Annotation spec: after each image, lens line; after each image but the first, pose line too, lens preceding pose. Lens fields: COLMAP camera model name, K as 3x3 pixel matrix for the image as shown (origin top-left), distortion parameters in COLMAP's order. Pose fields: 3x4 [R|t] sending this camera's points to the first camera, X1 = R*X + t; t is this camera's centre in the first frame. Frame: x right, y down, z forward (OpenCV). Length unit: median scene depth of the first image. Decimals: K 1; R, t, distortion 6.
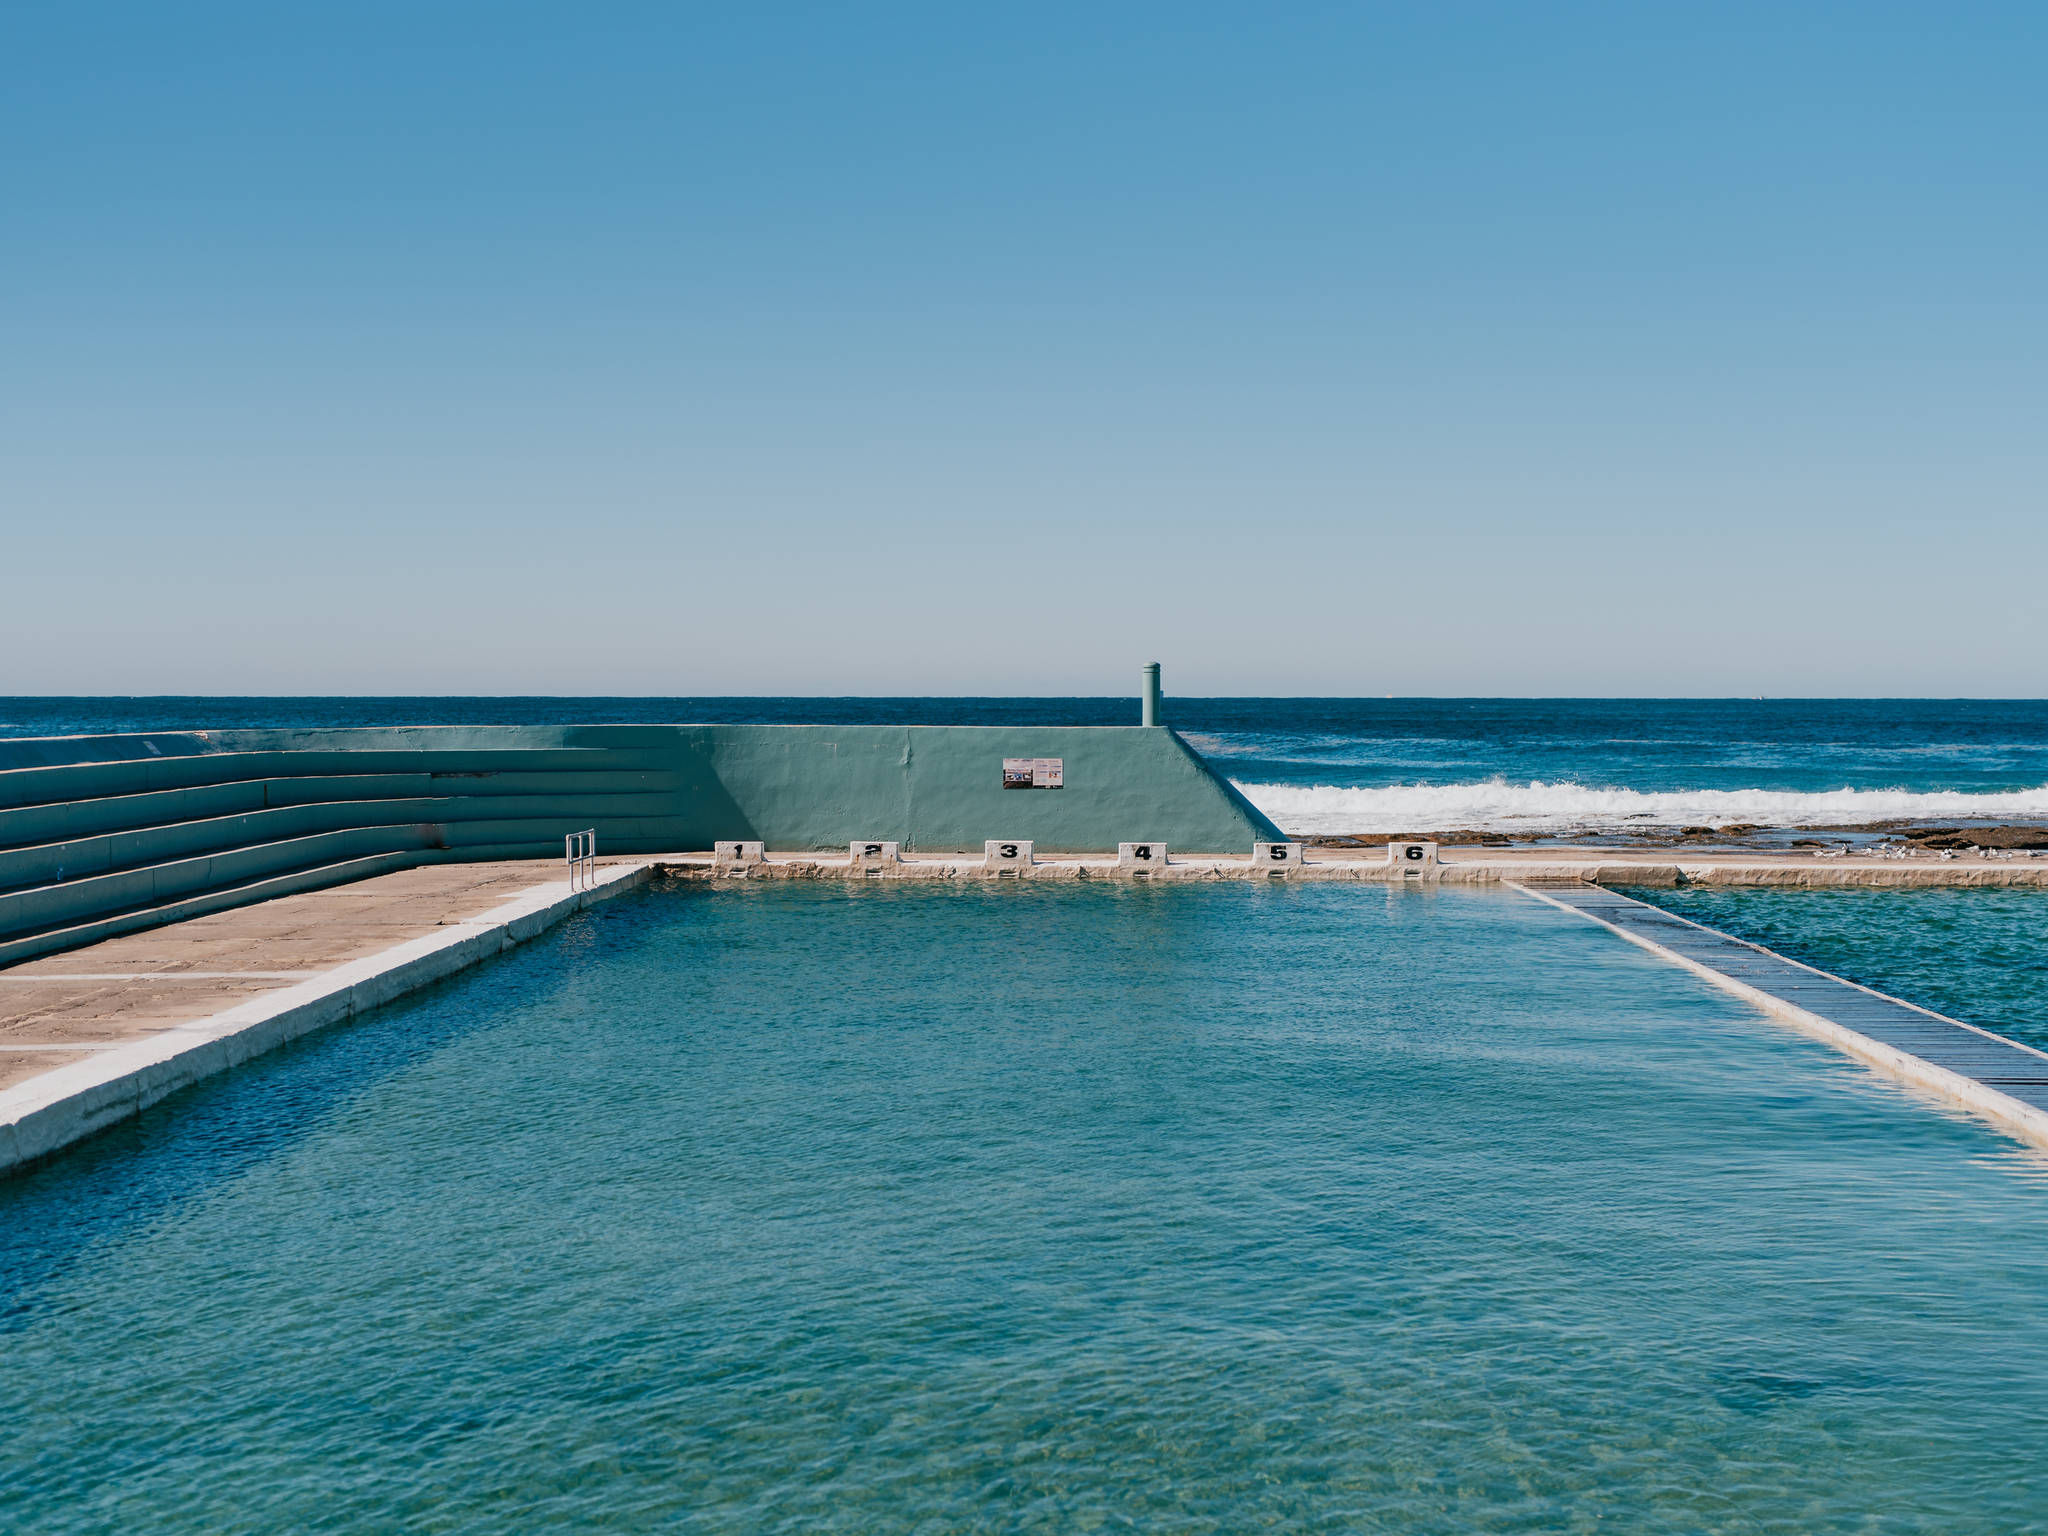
lens RADIAL K [[2995.2, 0, 1025.6], [0, 2995.2, 768.5], [0, 0, 1]] dist [-0.005579, 0.000000]
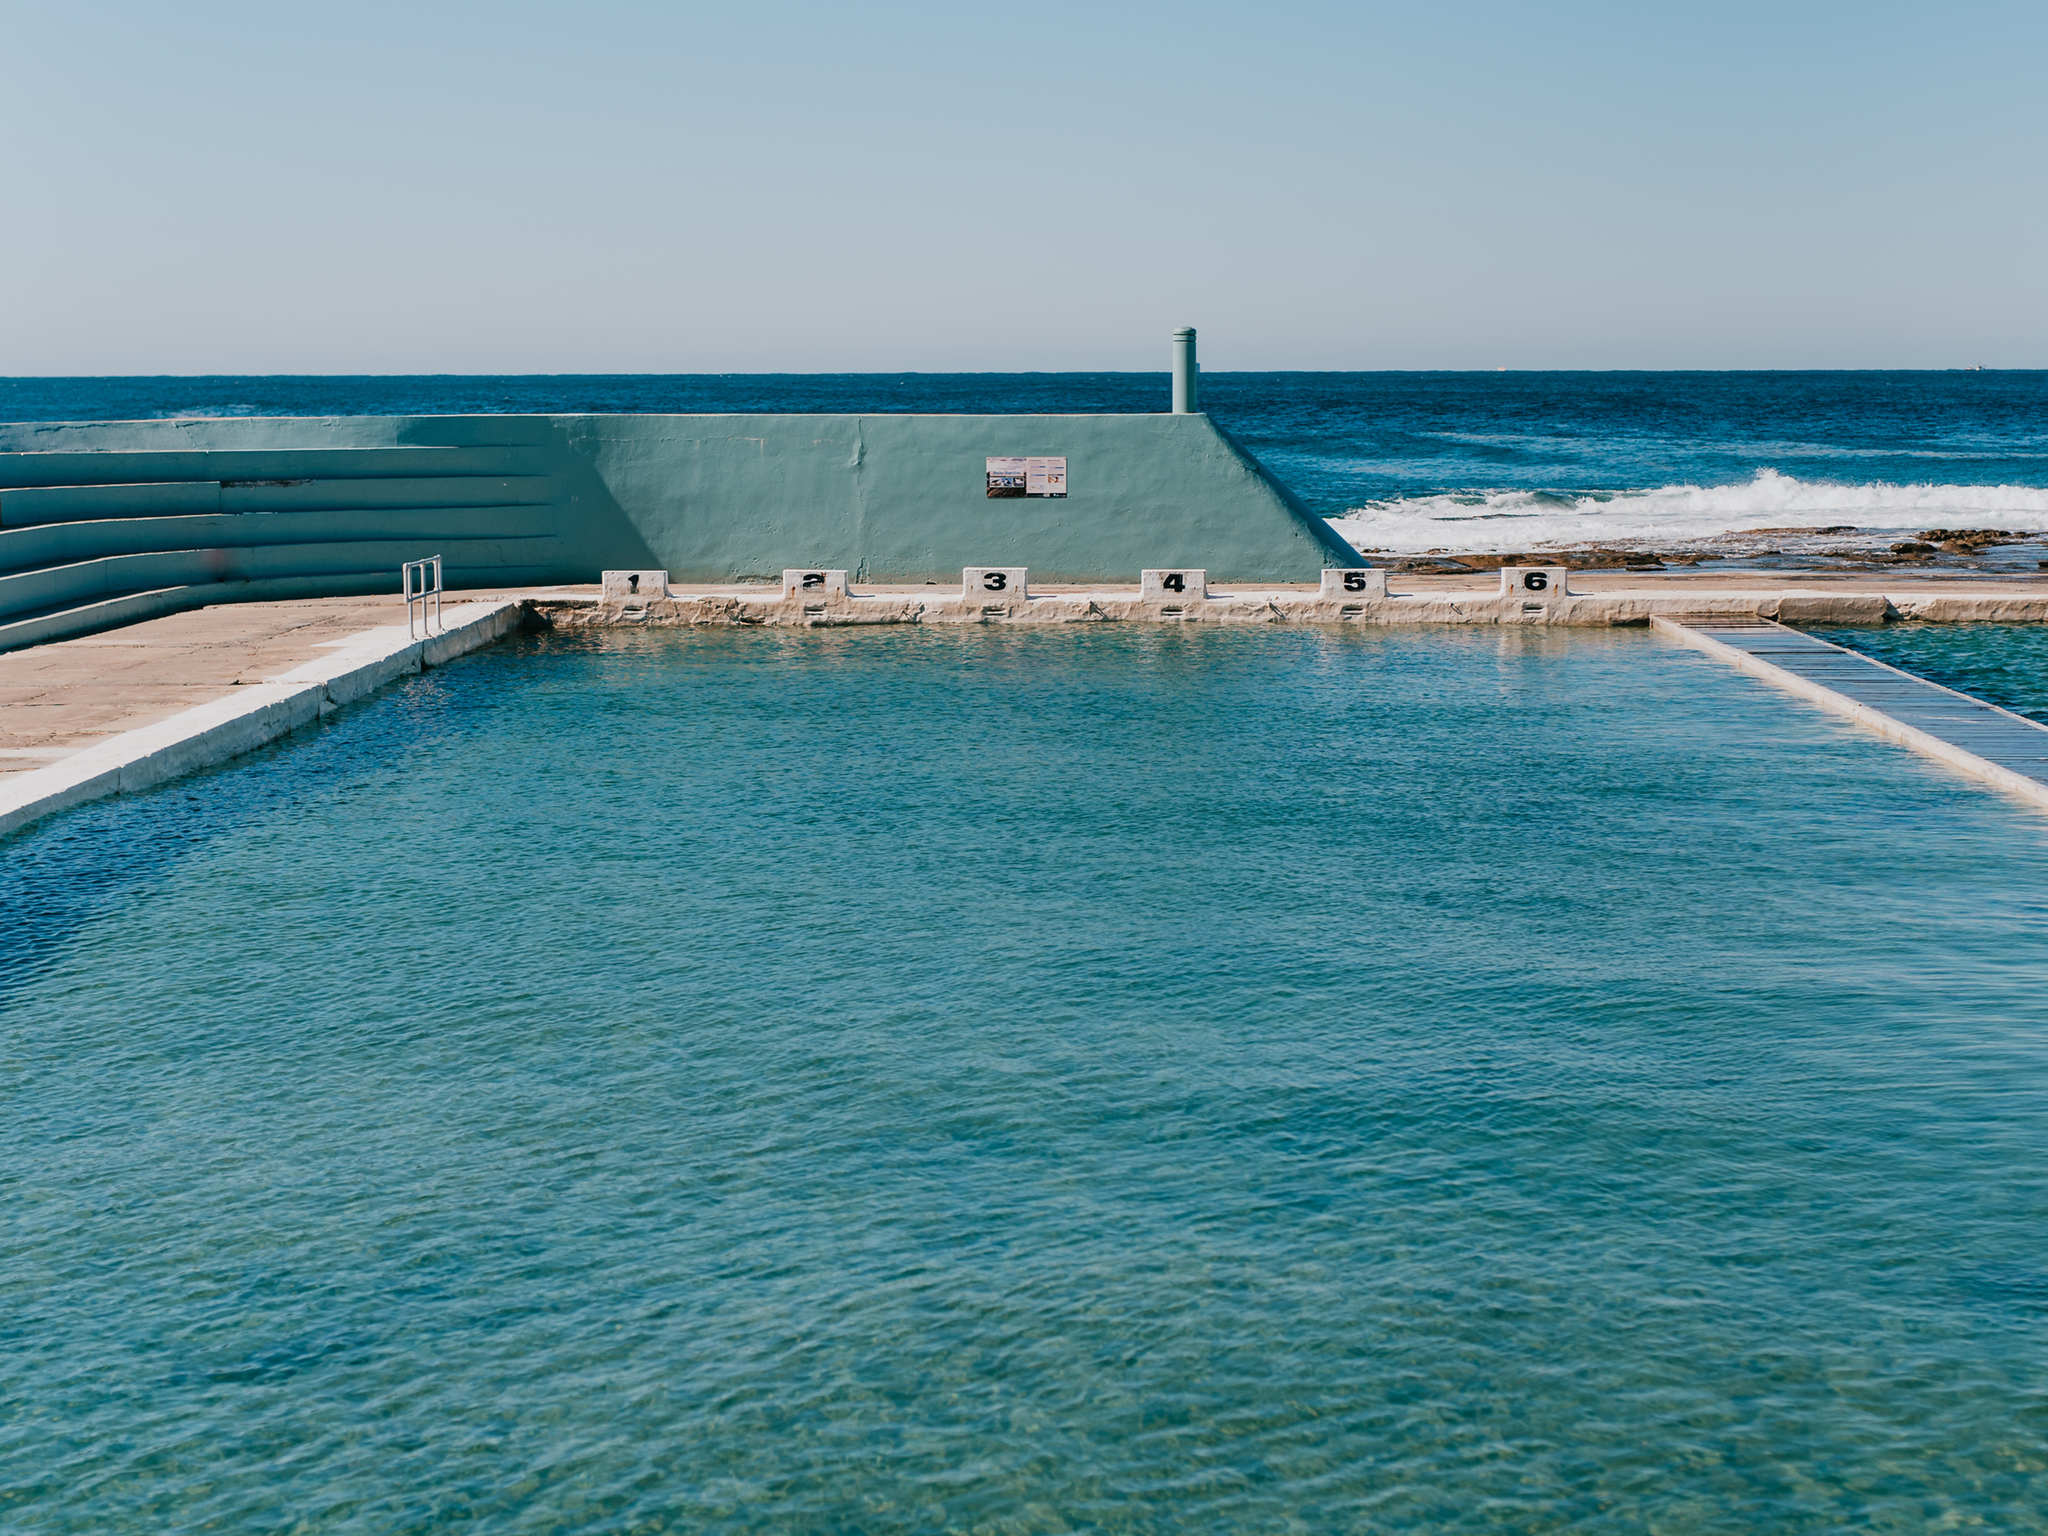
lens RADIAL K [[2995.2, 0, 1020.7], [0, 2995.2, 763.9], [0, 0, 1]] dist [-0.005579, 0.000000]
pose [[0.999939, -0.003795, -0.010375, 0.008492], [0.004891, 0.994164, 0.107766, -0.007778], [0.009906, -0.107810, 0.994122, 0.250237]]
